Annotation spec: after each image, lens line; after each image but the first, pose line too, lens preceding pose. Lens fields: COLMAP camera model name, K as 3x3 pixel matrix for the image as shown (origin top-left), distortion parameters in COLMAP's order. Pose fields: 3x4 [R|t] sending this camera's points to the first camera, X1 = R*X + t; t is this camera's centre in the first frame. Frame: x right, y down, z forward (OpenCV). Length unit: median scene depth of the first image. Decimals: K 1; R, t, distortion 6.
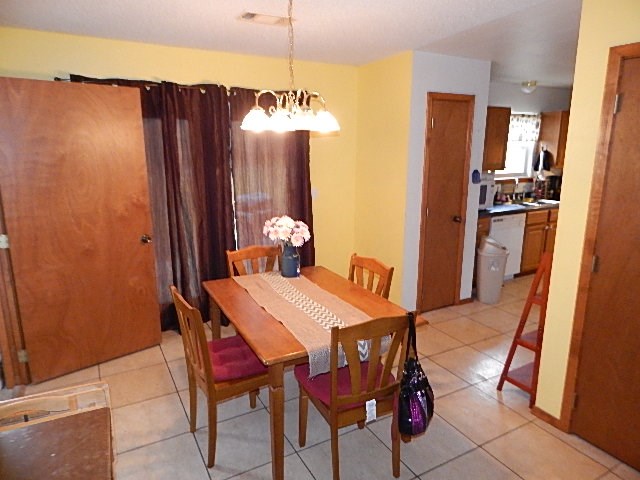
lens RADIAL K [[408.5, 0, 318.3], [0, 408.5, 232.8], [0, 0, 1]] dist [-0.005932, -0.002824]
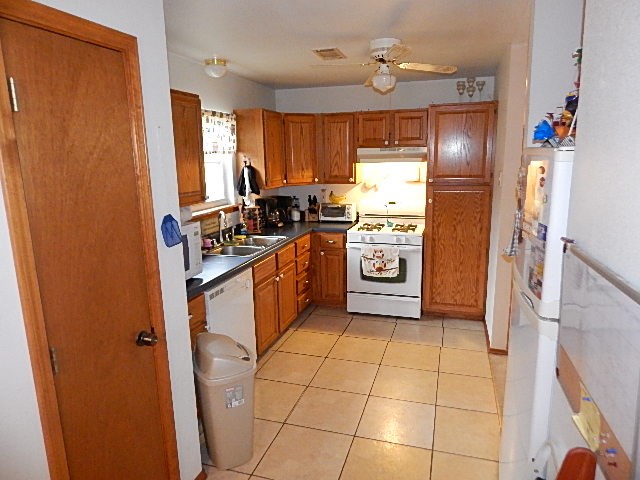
lens RADIAL K [[417.2, 0, 322.4], [0, 417.2, 238.1], [0, 0, 1]] dist [0.003194, -0.013689]
pose [[0.716262, -0.150409, 0.681429, 0.140440], [0.169702, 0.984724, 0.038977, -0.086679], [-0.676882, 0.087722, 0.730846, 0.403170]]
